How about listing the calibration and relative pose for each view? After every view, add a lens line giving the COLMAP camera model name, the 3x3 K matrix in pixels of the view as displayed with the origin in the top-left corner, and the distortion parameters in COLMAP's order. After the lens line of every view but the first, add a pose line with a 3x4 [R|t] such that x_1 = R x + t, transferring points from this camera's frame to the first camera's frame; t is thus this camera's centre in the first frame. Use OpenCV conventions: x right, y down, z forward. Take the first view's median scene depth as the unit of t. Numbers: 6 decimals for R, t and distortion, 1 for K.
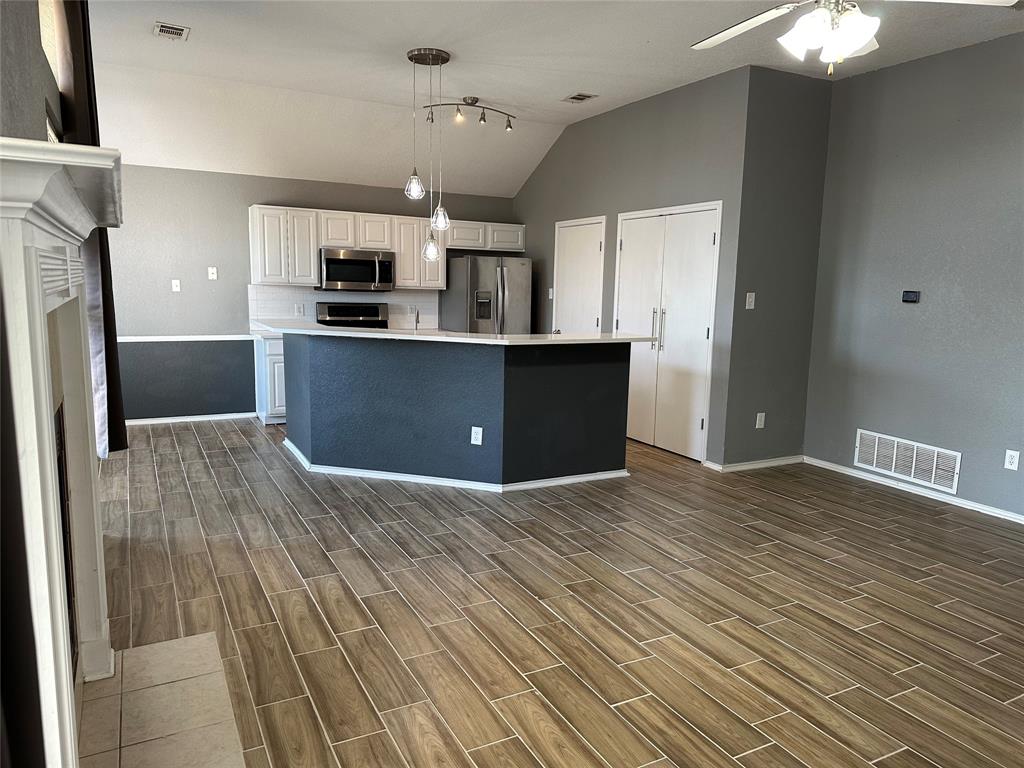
lens RADIAL K [[713.3, 0, 513.4], [0, 713.3, 395.9], [0, 0, 1]] dist [0.156667, -0.174365]
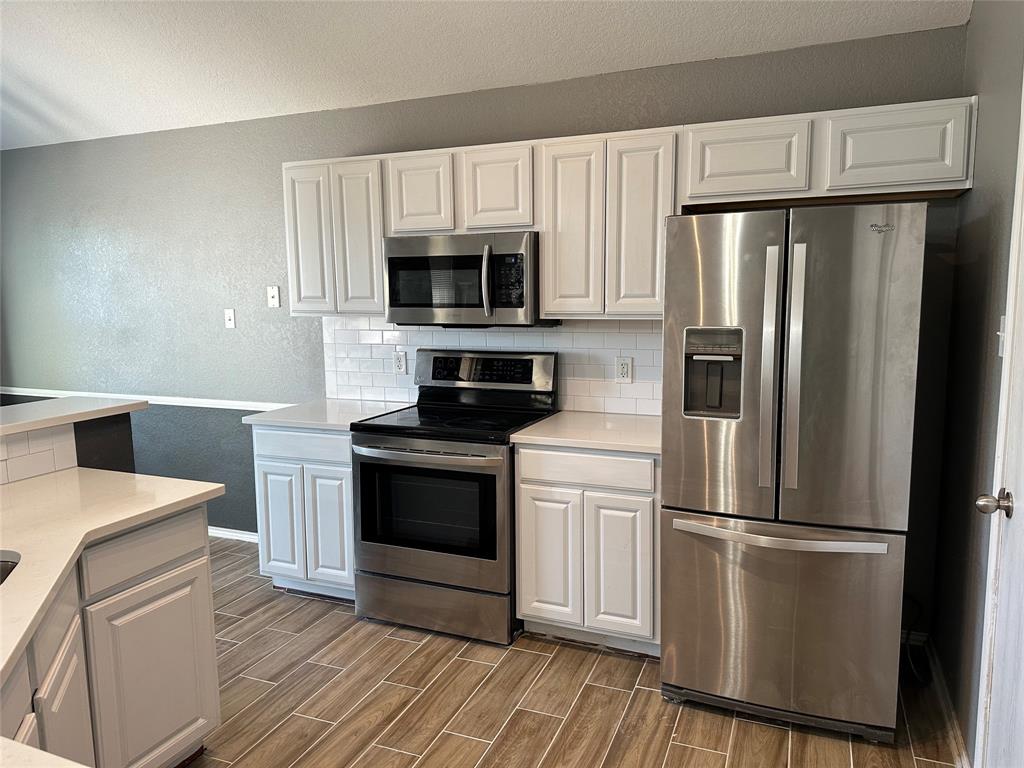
lens RADIAL K [[713.3, 0, 513.4], [0, 713.3, 395.9], [0, 0, 1]] dist [0.156667, -0.174365]
pose [[0.634248, 0.082706, -0.768693, 0.152226], [-0.101458, 0.994567, 0.023296, -0.119902], [0.766443, 0.063215, 0.639194, 0.765890]]
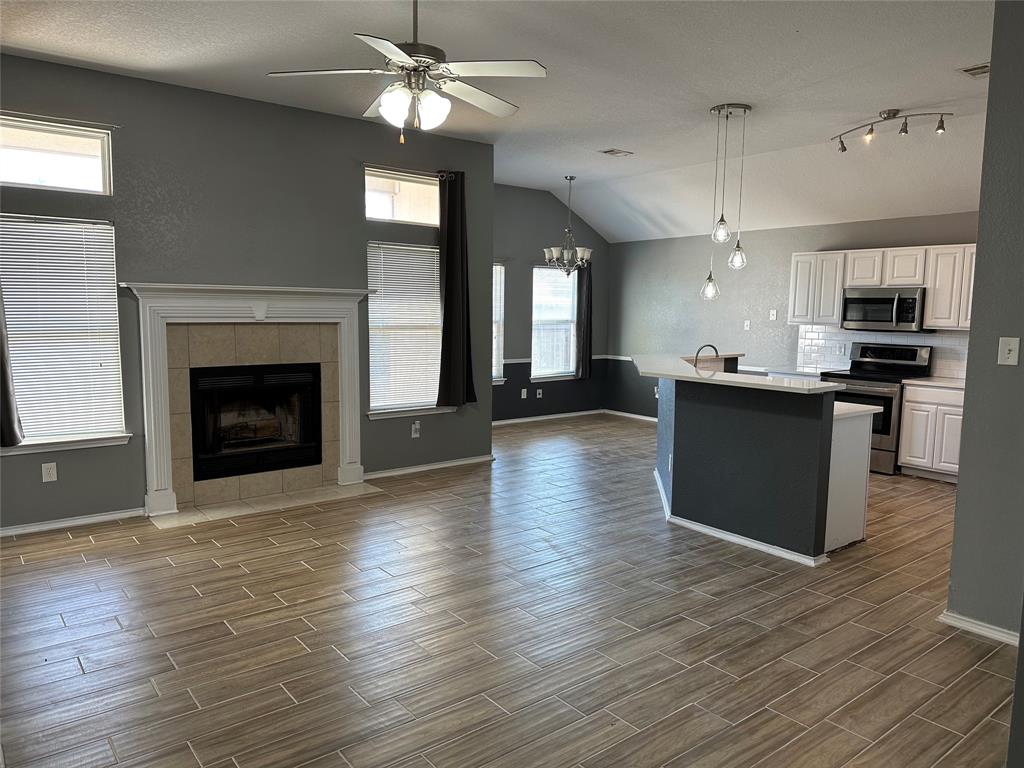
lens RADIAL K [[718.3, 0, 509.8], [0, 718.3, 388.2], [0, 0, 1]] dist [0.046302, -0.066102]
pose [[0.178645, 0.091879, -0.979614, 0.633183], [-0.170994, 0.983379, 0.061049, -0.050723], [0.968941, 0.156602, 0.191387, 0.384602]]
